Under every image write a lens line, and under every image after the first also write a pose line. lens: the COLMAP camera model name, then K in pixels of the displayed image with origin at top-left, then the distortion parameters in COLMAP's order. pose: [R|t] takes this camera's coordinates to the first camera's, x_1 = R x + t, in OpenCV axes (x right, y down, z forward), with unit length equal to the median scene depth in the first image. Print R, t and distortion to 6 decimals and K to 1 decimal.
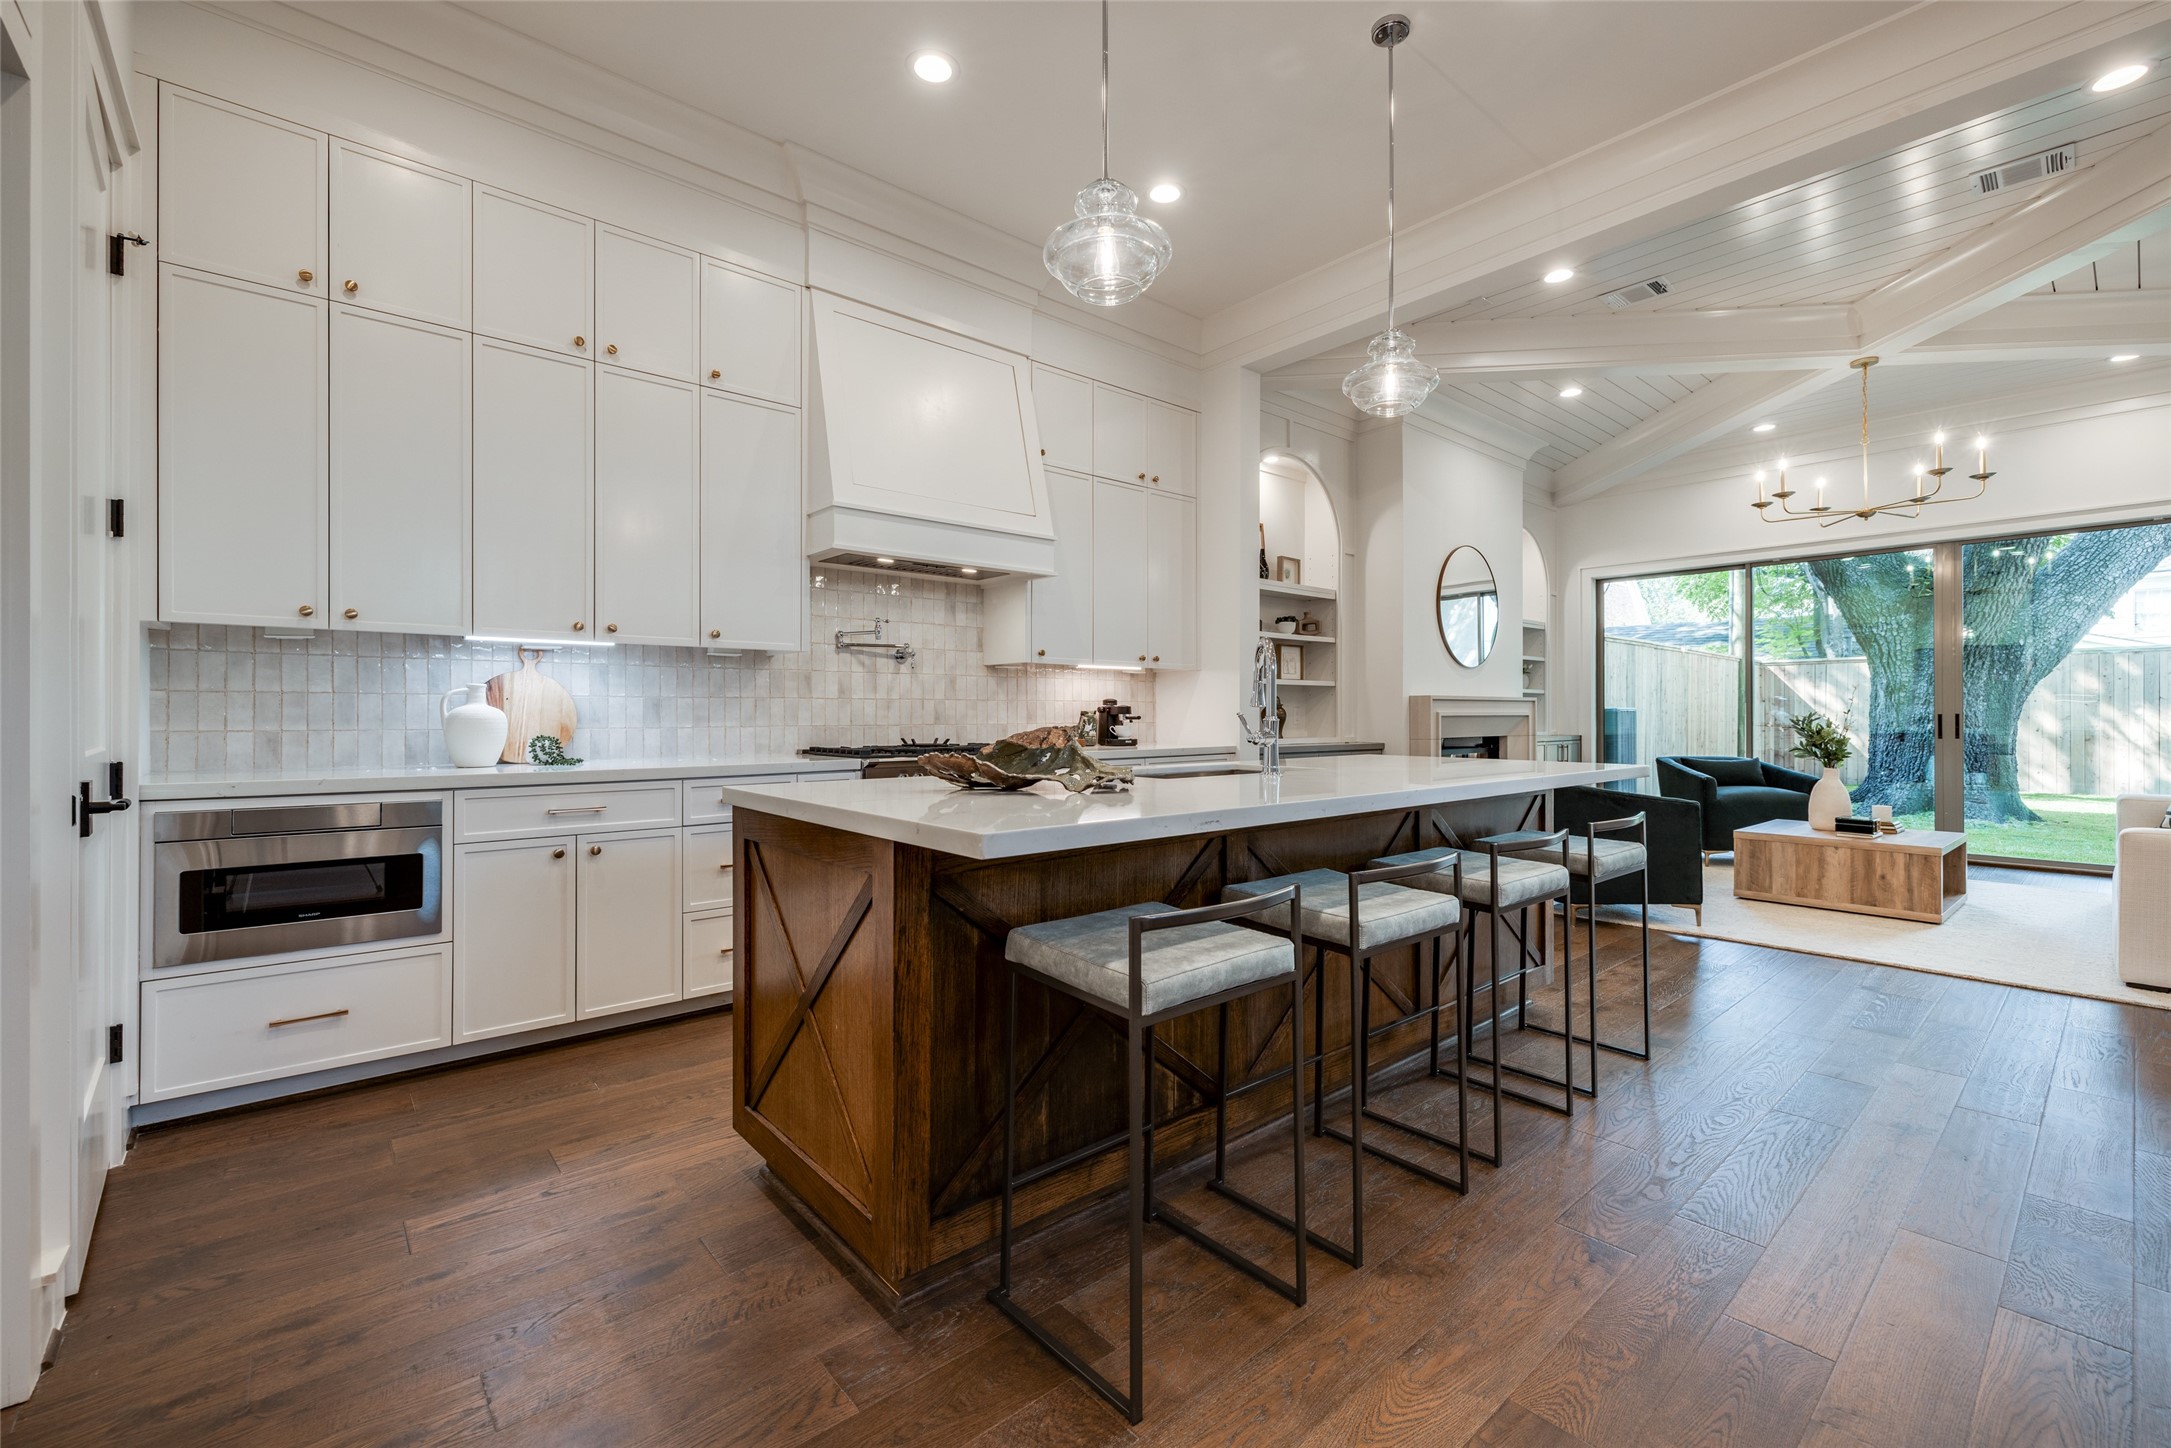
lens RADIAL K [[926.9, 0, 1096.0], [0, 926.9, 715.1], [0, 0, 1]] dist [-0.000925, -0.000277]
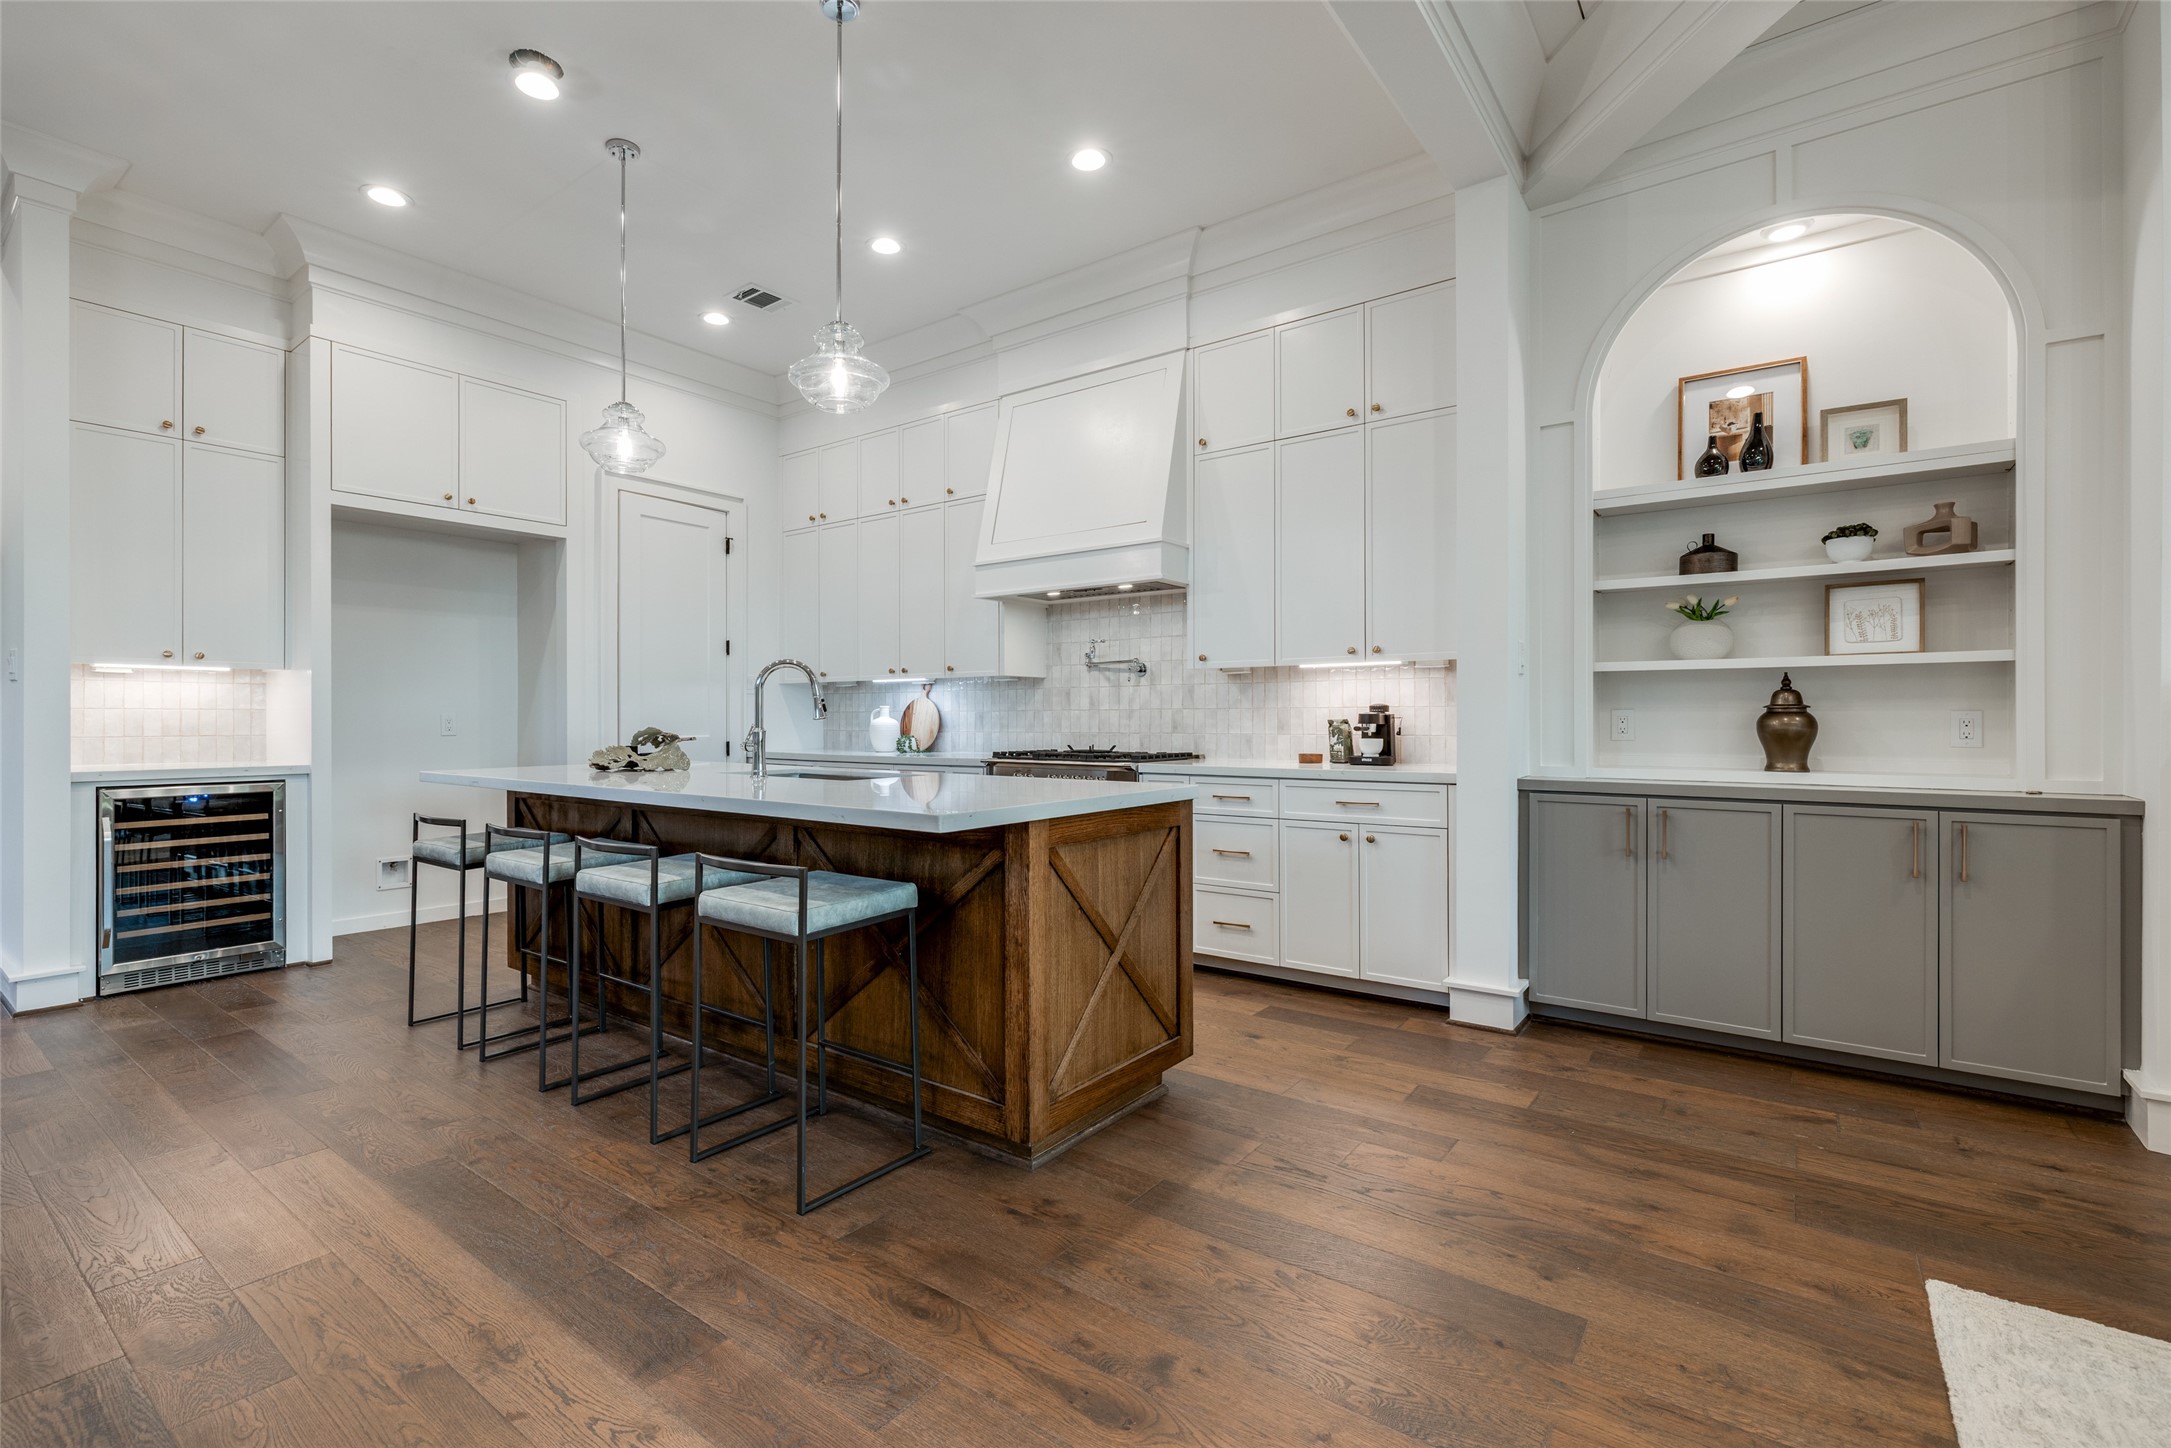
lens RADIAL K [[965.3, 0, 1045.7], [0, 965.3, 719.5], [0, 0, 1]] dist [0.000150, 0.000015]
pose [[0.191792, 0.001012, -0.981435, 0.872062], [0.000317, 0.999999, 0.001093, -0.006479], [0.981436, -0.000521, 0.191791, 0.667767]]
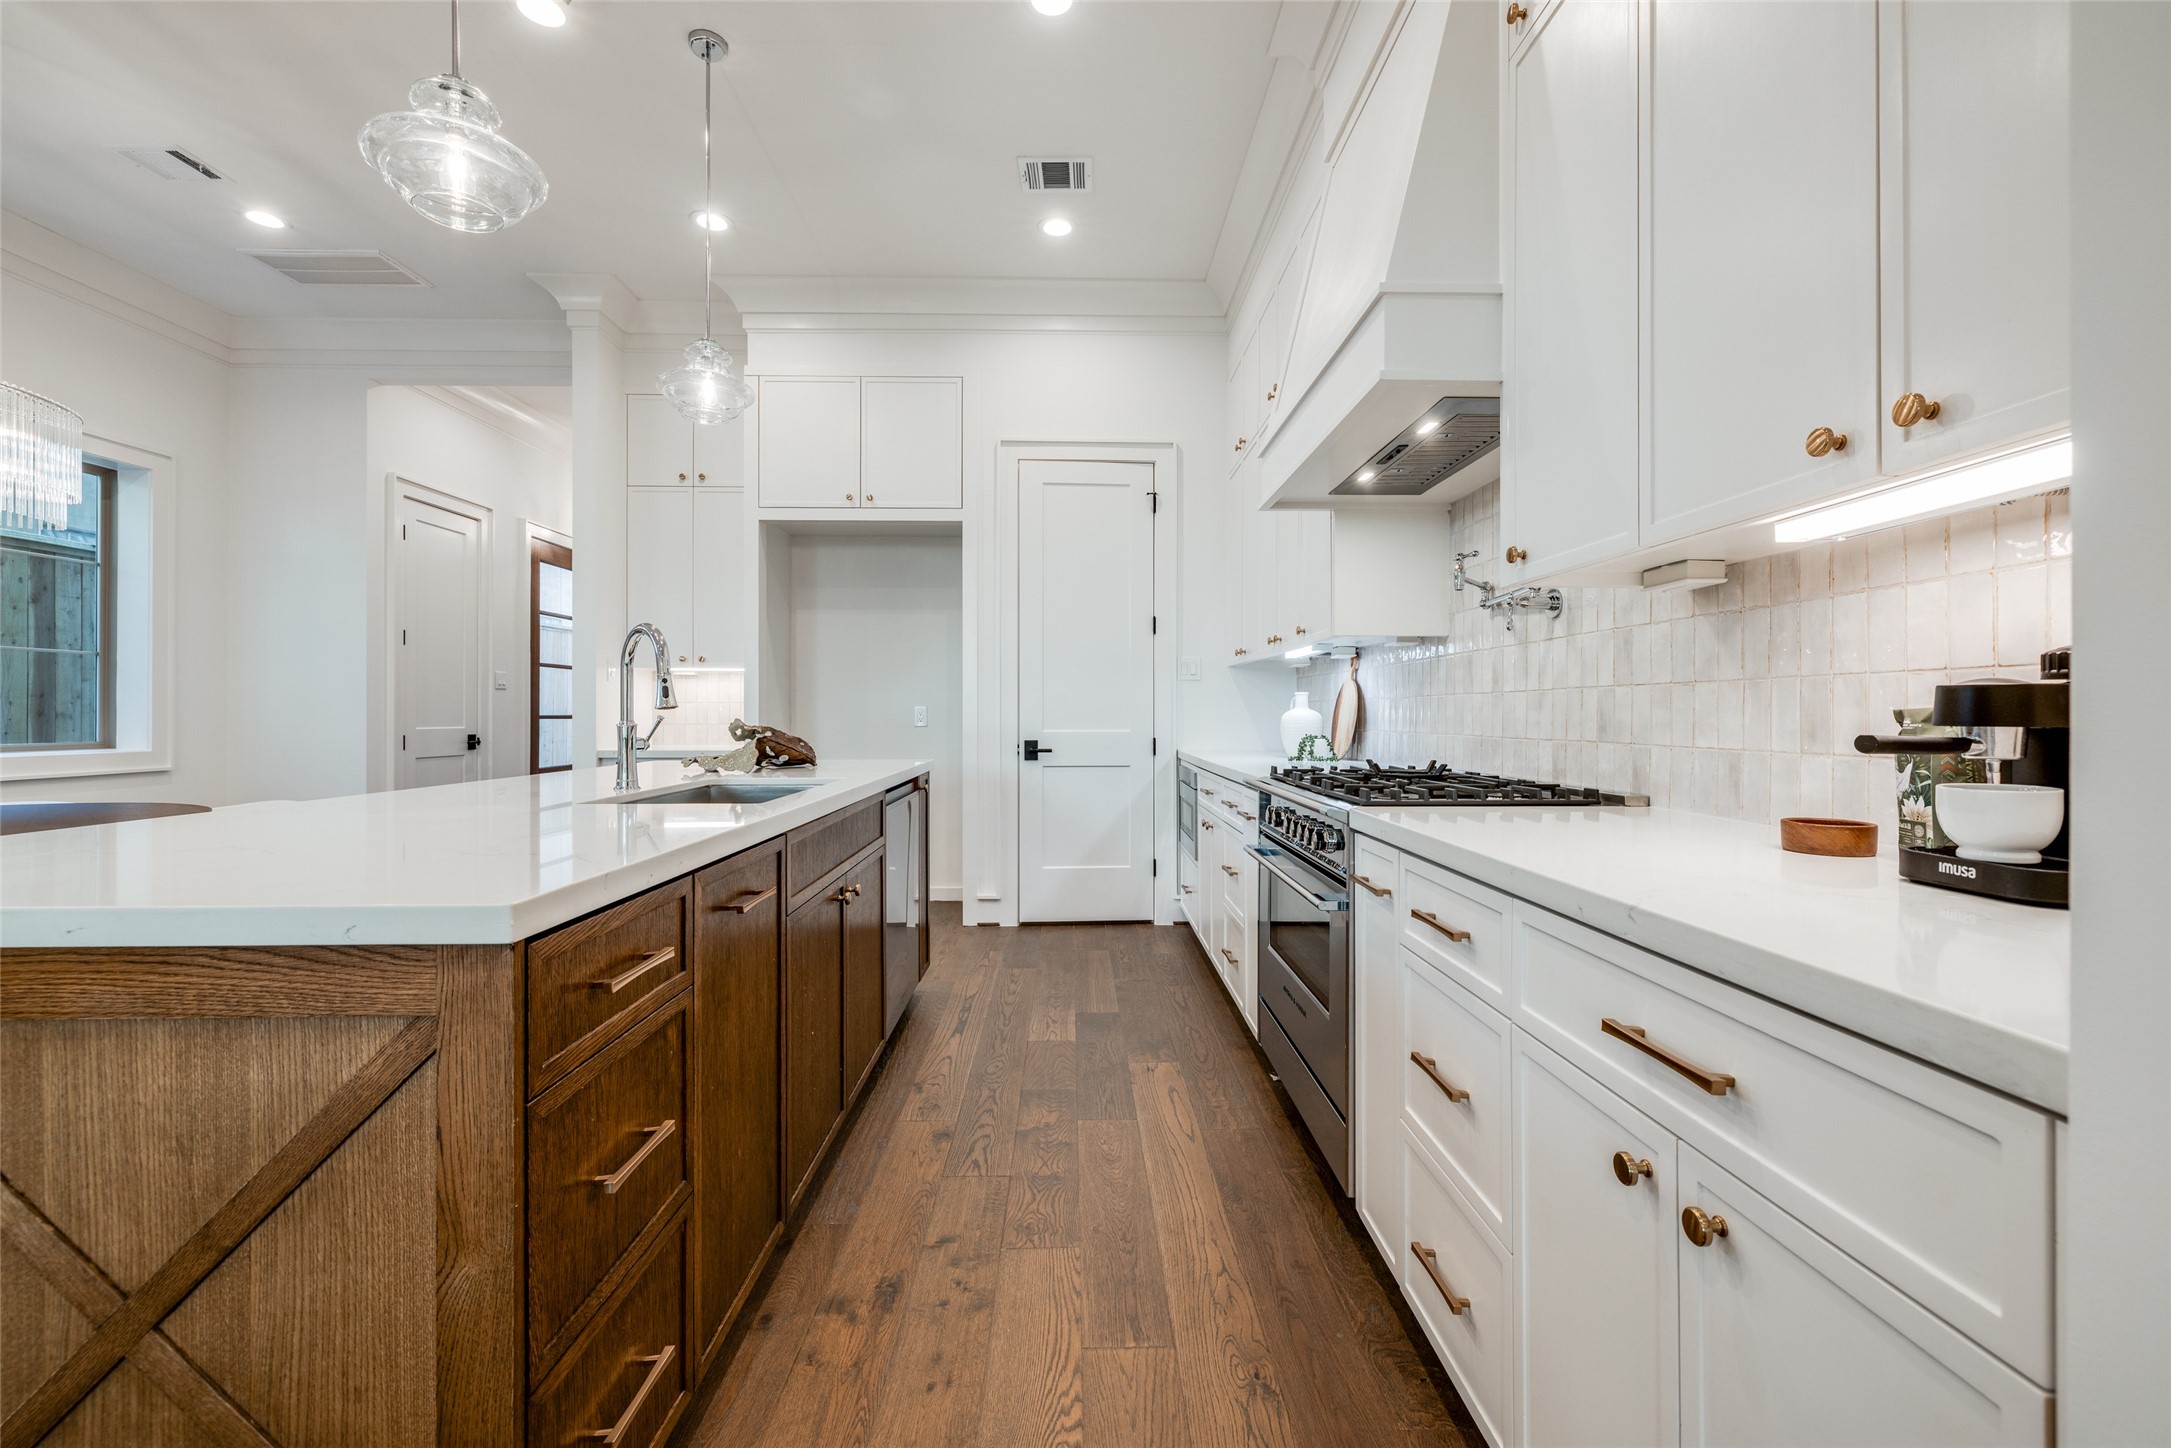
lens RADIAL K [[926.9, 0, 1096.0], [0, 926.9, 715.1], [0, 0, 1]] dist [-0.000925, -0.000277]
pose [[-0.638914, 0.001802, -0.769276, 0.336983], [-0.000565, 0.999996, 0.002812, -0.004259], [0.769278, 0.002231, -0.638910, 1.121815]]
